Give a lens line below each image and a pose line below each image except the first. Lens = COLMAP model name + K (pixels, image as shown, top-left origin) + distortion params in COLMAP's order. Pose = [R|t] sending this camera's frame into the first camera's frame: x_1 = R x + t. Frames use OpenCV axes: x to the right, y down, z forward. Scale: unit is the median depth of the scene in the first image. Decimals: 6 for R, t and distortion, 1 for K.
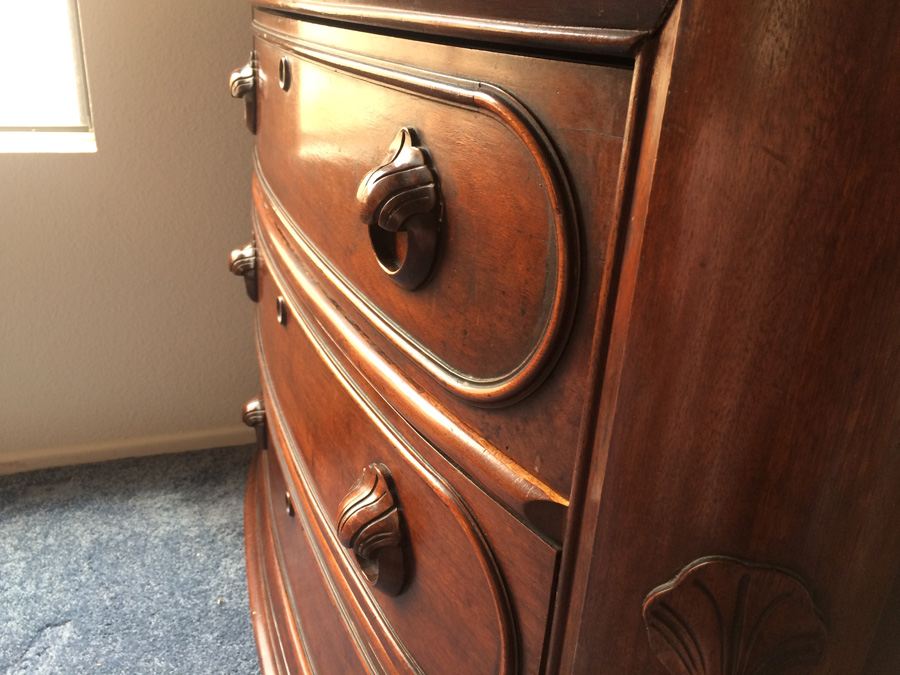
lens RADIAL K [[773.2, 0, 446.3], [0, 773.2, 336.4], [0, 0, 1]] dist [0.076042, -0.113801]
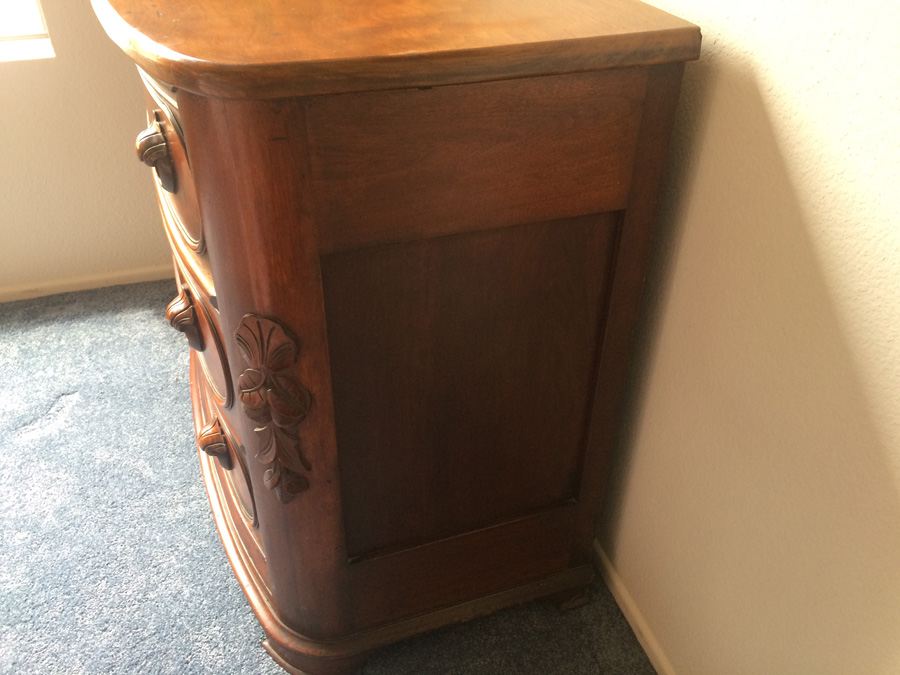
lens RADIAL K [[773.2, 0, 458.0], [0, 773.2, 337.7], [0, 0, 1]] dist [0.076042, -0.113801]
pose [[0.998462, -0.018850, -0.052143, 0.328280], [0.030039, 0.974363, 0.222968, -0.052841], [0.046604, -0.224191, 0.973430, -0.407532]]
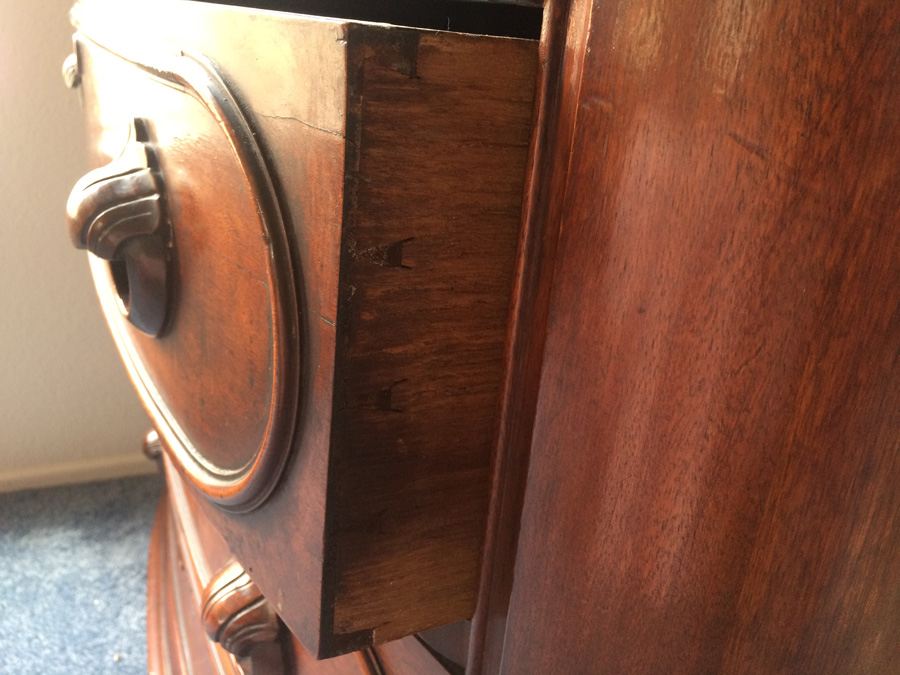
lens RADIAL K [[773.2, 0, 447.7], [0, 773.2, 334.7], [0, 0, 1]] dist [0.076042, -0.113801]
pose [[0.998080, -0.003905, 0.061811, 0.030868], [0.004496, 0.999945, -0.009436, -0.016546], [-0.061770, 0.009696, 0.998043, 0.087190]]
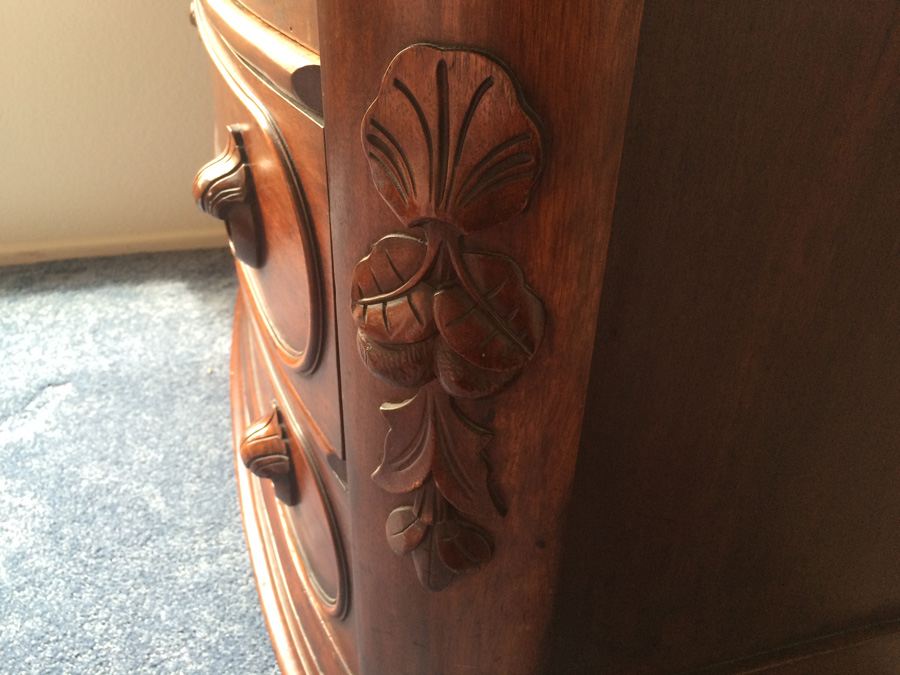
lens RADIAL K [[773.2, 0, 449.1], [0, 773.2, 341.9], [0, 0, 1]] dist [0.076042, -0.113801]
pose [[0.993779, 0.018376, -0.109840, 0.138309], [0.000063, 0.986199, 0.165564, 0.131764], [0.111366, -0.164541, 0.980063, 0.030832]]
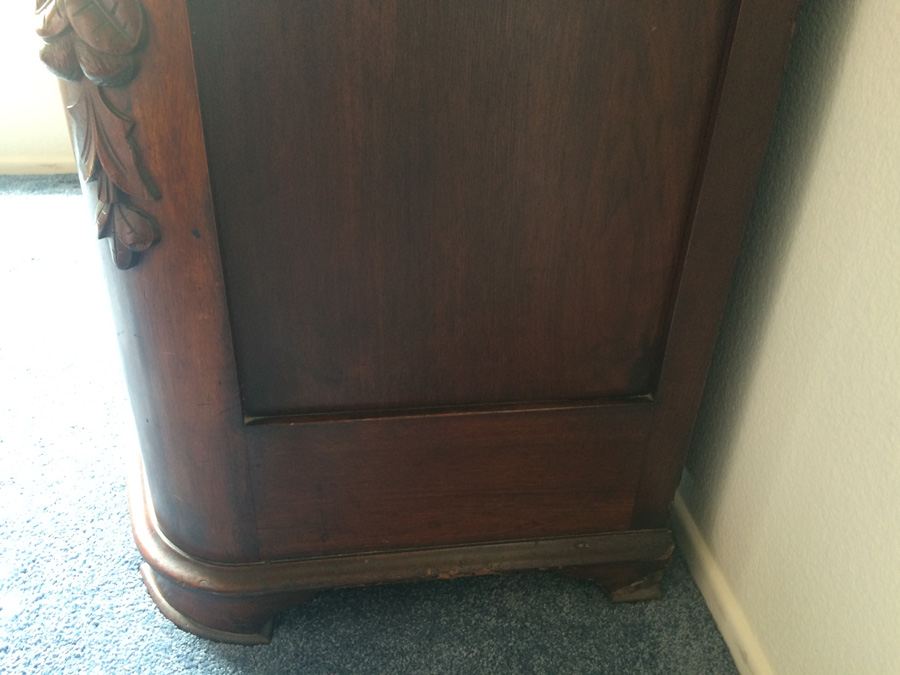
lens RADIAL K [[773.2, 0, 459.8], [0, 773.2, 344.0], [0, 0, 1]] dist [0.076042, -0.113801]
pose [[0.973507, 0.093936, -0.208473, 0.401627], [-0.063893, 0.987154, 0.146440, 0.267923], [0.219551, -0.129240, 0.967003, -0.061151]]
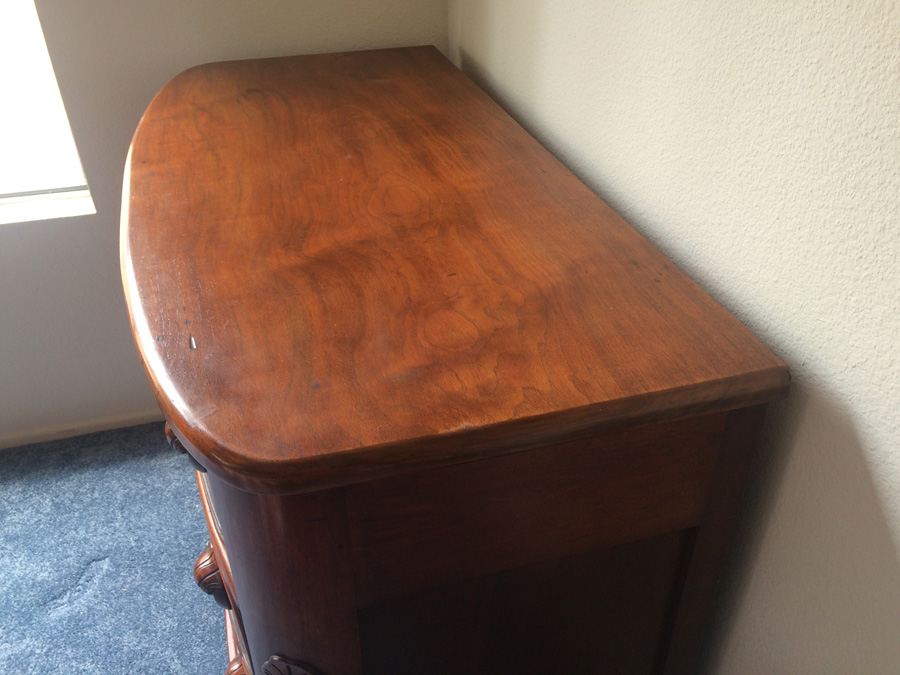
lens RADIAL K [[773.2, 0, 457.0], [0, 773.2, 332.6], [0, 0, 1]] dist [0.076042, -0.113801]
pose [[0.994887, -0.009042, -0.100589, 0.314501], [0.028149, 0.981341, 0.190206, -0.302857], [0.096992, -0.192065, 0.976578, -0.283763]]
